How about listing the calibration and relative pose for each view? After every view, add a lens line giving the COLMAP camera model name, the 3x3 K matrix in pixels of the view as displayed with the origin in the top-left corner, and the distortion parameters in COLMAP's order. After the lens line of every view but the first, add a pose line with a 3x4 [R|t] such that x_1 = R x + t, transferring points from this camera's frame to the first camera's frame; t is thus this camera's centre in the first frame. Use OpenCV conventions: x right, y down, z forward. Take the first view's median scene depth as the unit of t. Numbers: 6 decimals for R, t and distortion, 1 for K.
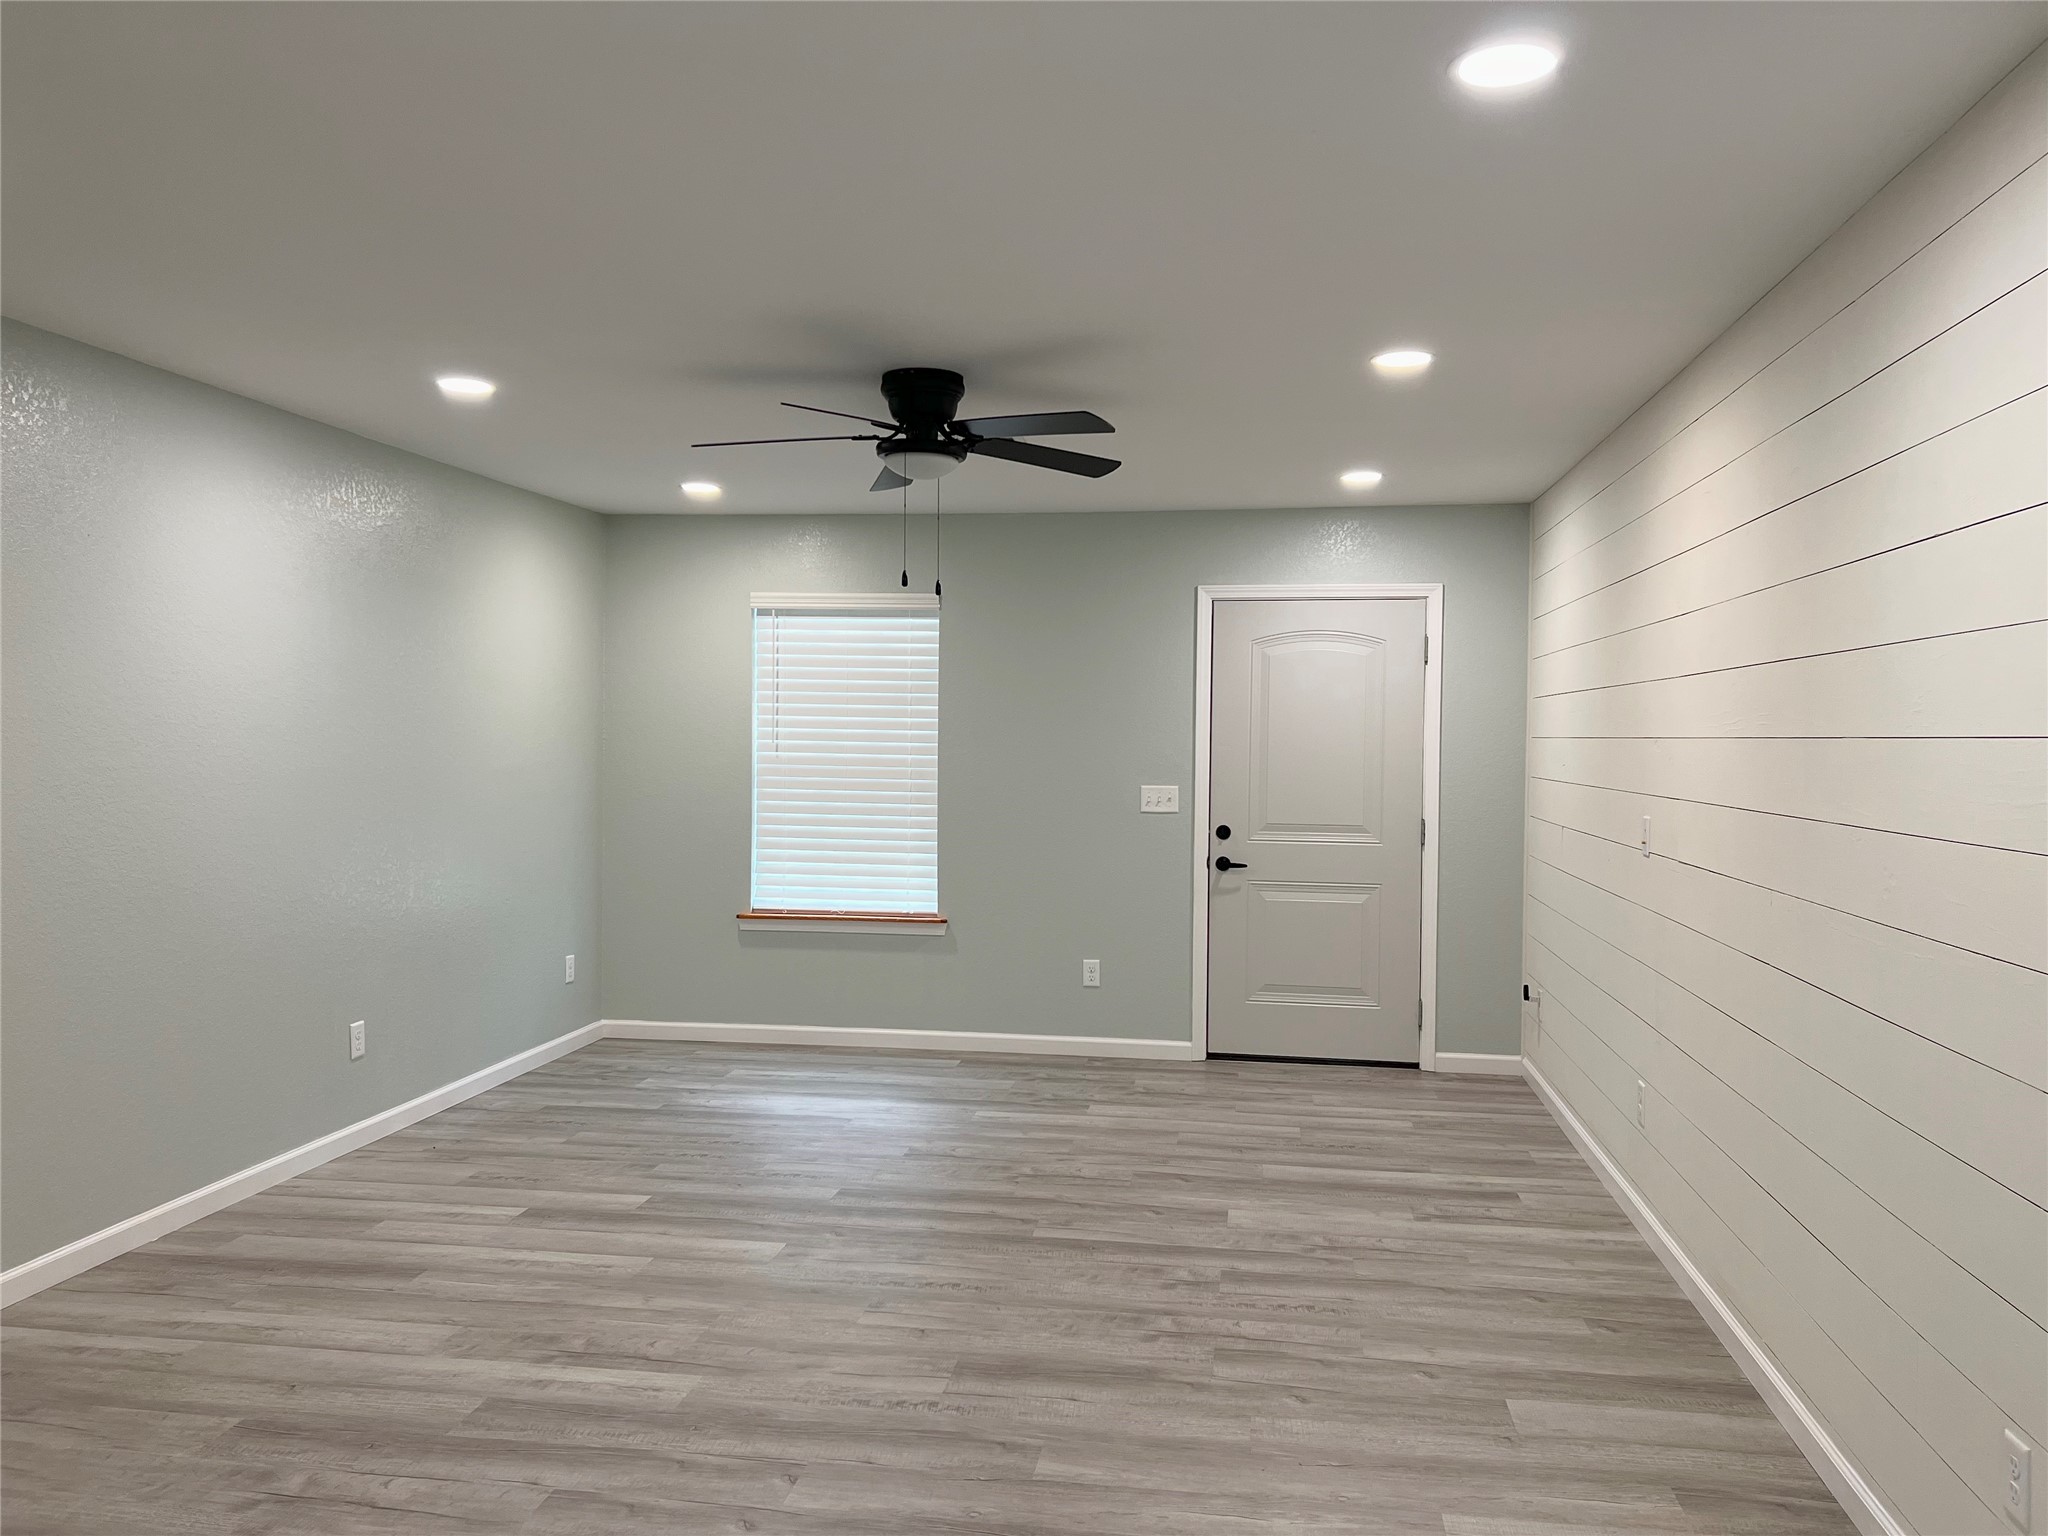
lens RADIAL K [[1541.2, 0, 1015.5], [0, 1541.2, 766.0], [0, 0, 1]] dist [0.044837, -0.044205]
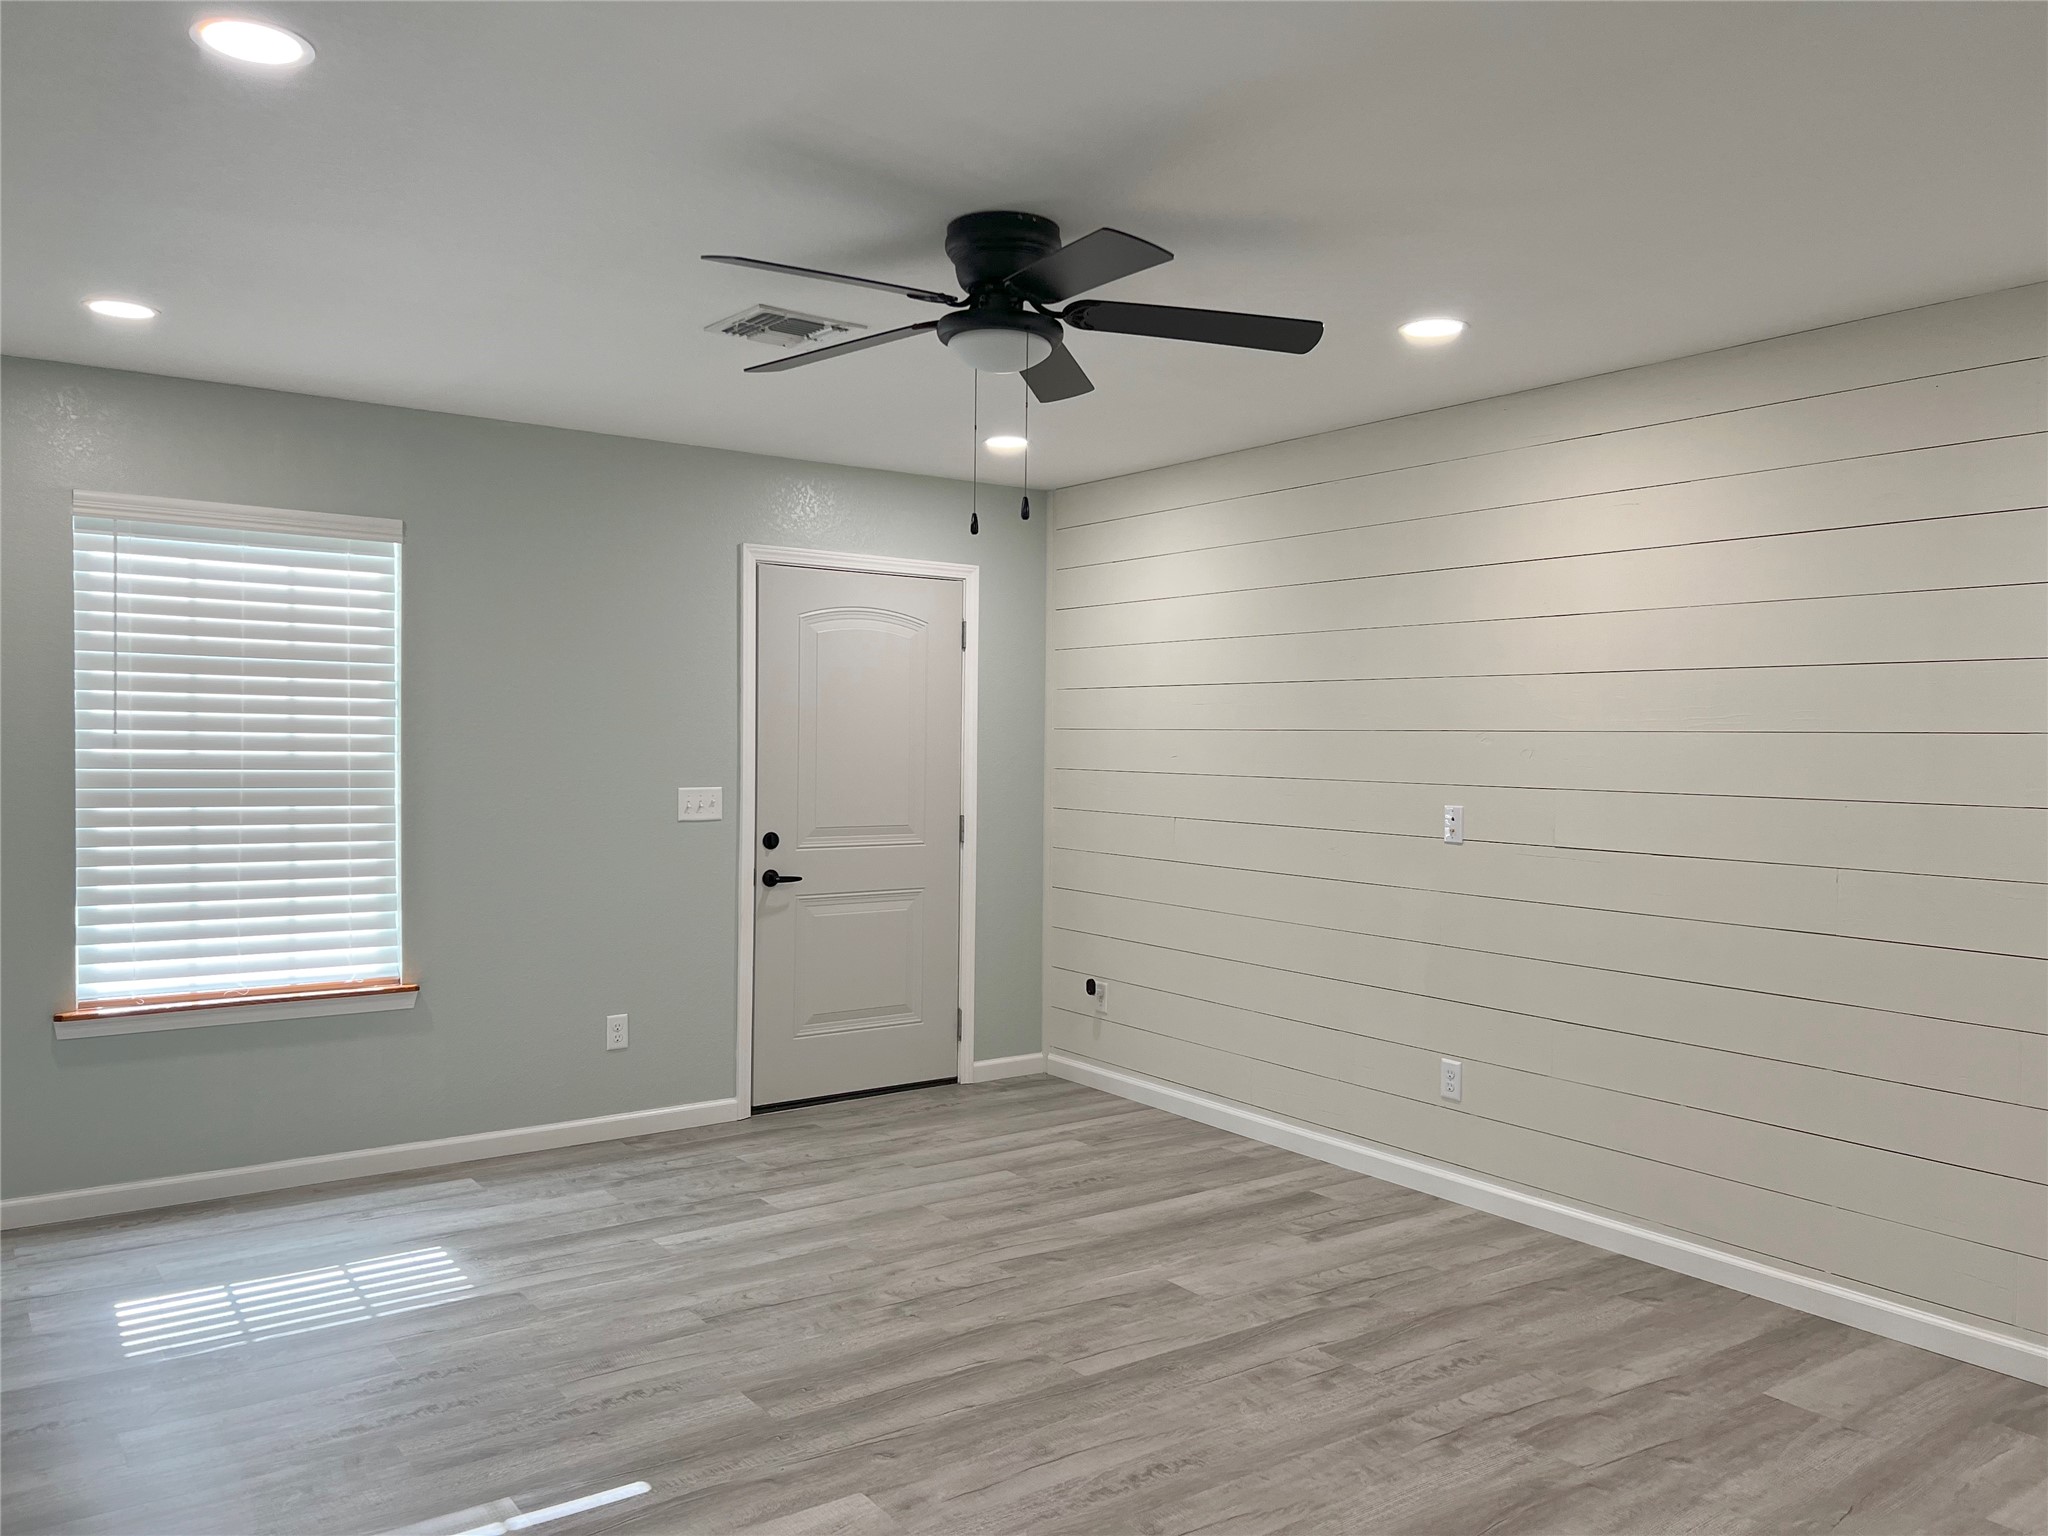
lens RADIAL K [[1567.6, 0, 1018.4], [0, 1567.6, 735.9], [0, 0, 1]] dist [0.062036, -0.051602]
pose [[0.711318, -0.005301, 0.702850, -0.480073], [0.010279, 0.999943, -0.002862, -0.013274], [-0.702795, 0.009260, 0.711332, 0.383198]]
